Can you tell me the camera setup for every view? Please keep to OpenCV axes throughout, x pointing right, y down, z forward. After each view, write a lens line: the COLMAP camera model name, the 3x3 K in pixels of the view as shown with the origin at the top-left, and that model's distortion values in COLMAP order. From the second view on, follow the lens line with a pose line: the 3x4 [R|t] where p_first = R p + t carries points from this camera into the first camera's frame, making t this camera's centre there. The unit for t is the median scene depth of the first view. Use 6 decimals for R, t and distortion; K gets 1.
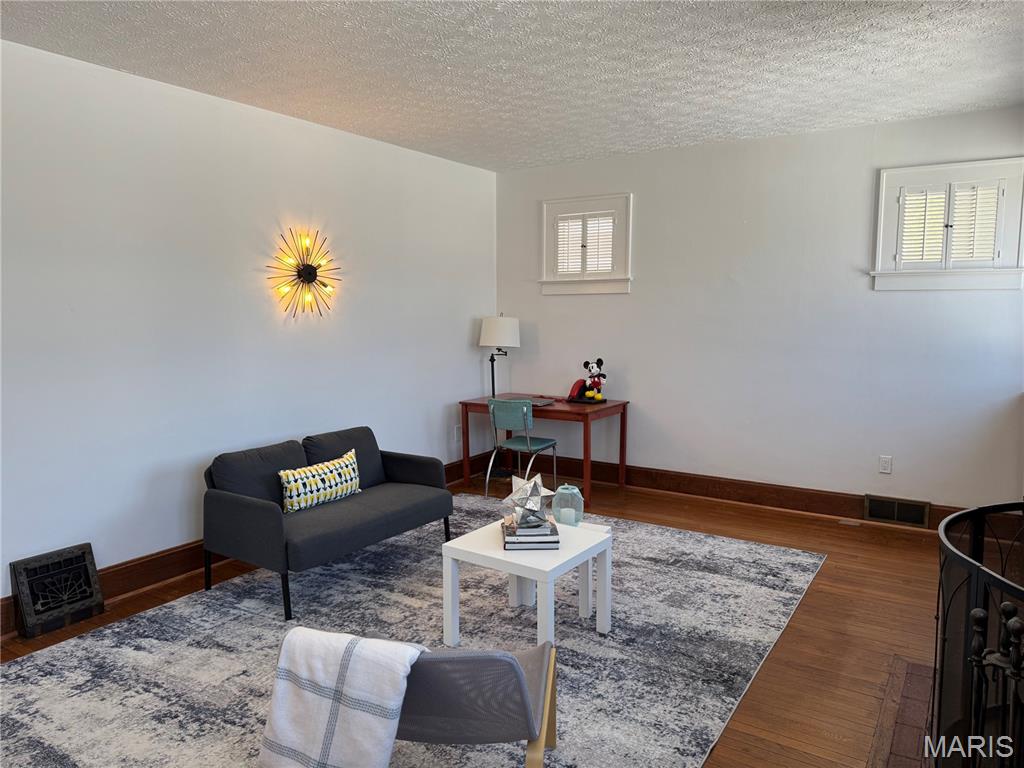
lens RADIAL K [[713.5, 0, 508.4], [0, 713.5, 384.9], [0, 0, 1]] dist [0.043075, -0.002045]
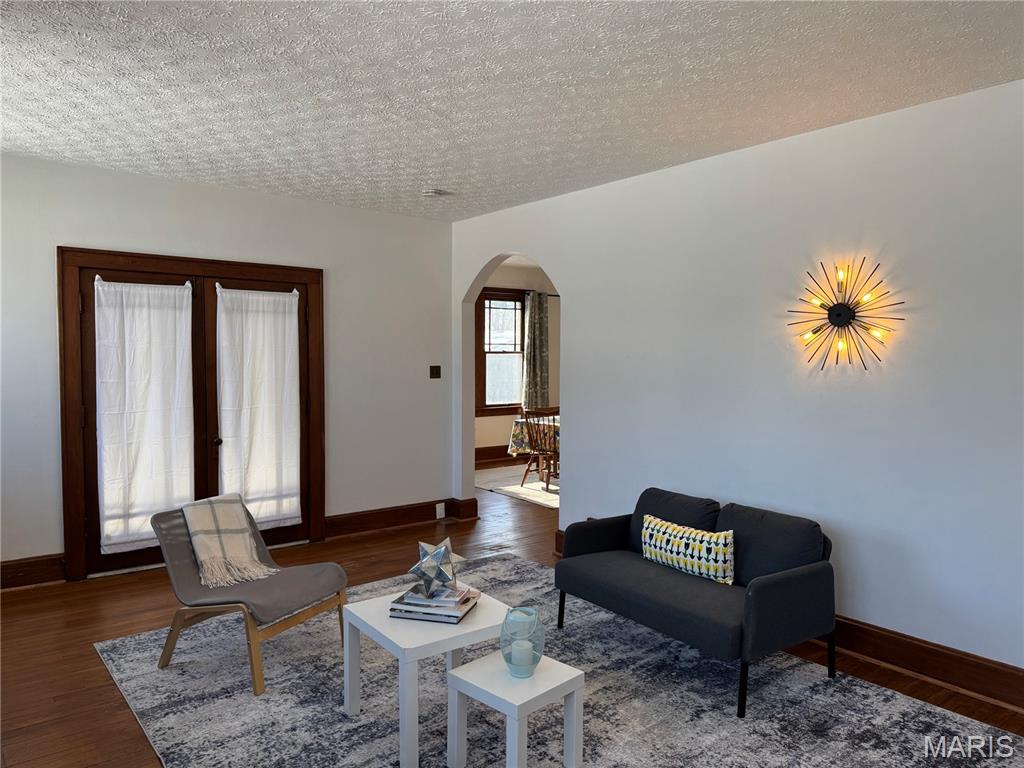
lens RADIAL K [[727.8, 0, 512.0], [0, 727.8, 384.0], [0, 0, 1]] dist [0.040545, -0.003885]
pose [[-0.313642, 0.049759, -0.948237, 0.639484], [-0.107471, 0.990349, 0.087516, -0.120728], [0.943440, 0.129356, -0.305267, 0.983510]]
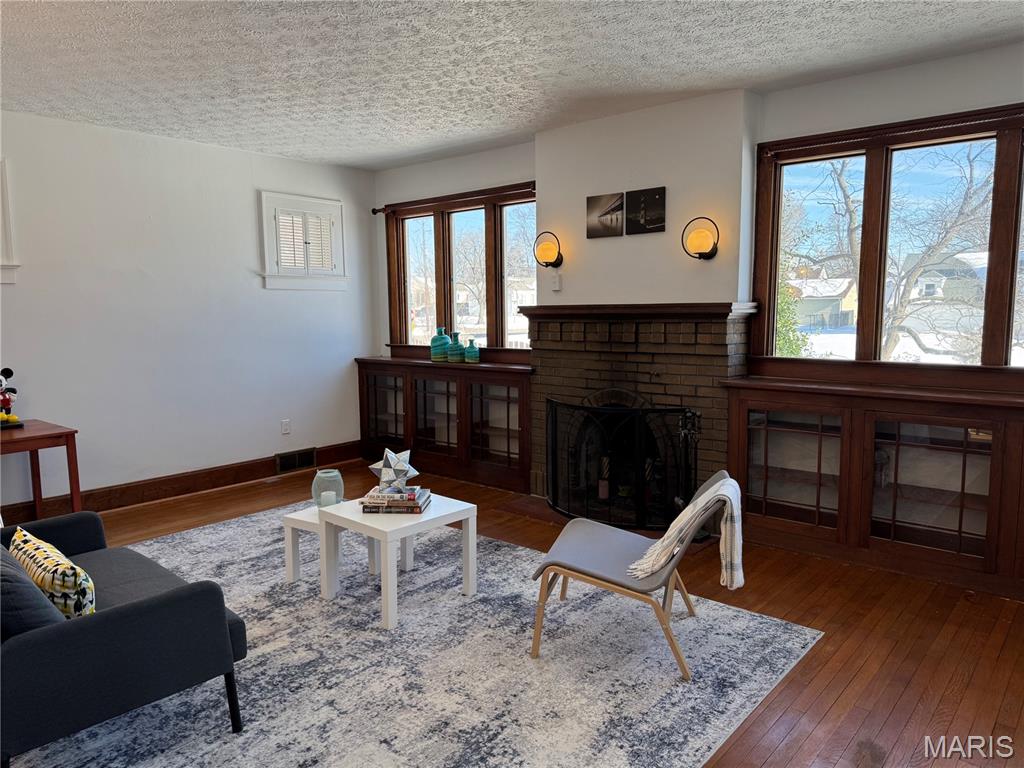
lens RADIAL K [[727.8, 0, 512.0], [0, 727.8, 384.0], [0, 0, 1]] dist [0.040545, -0.003885]
pose [[0.129600, -0.109068, 0.985550, -0.764491], [0.114641, 0.988915, 0.094366, -0.043925], [-0.984917, 0.100754, 0.140667, 0.472955]]
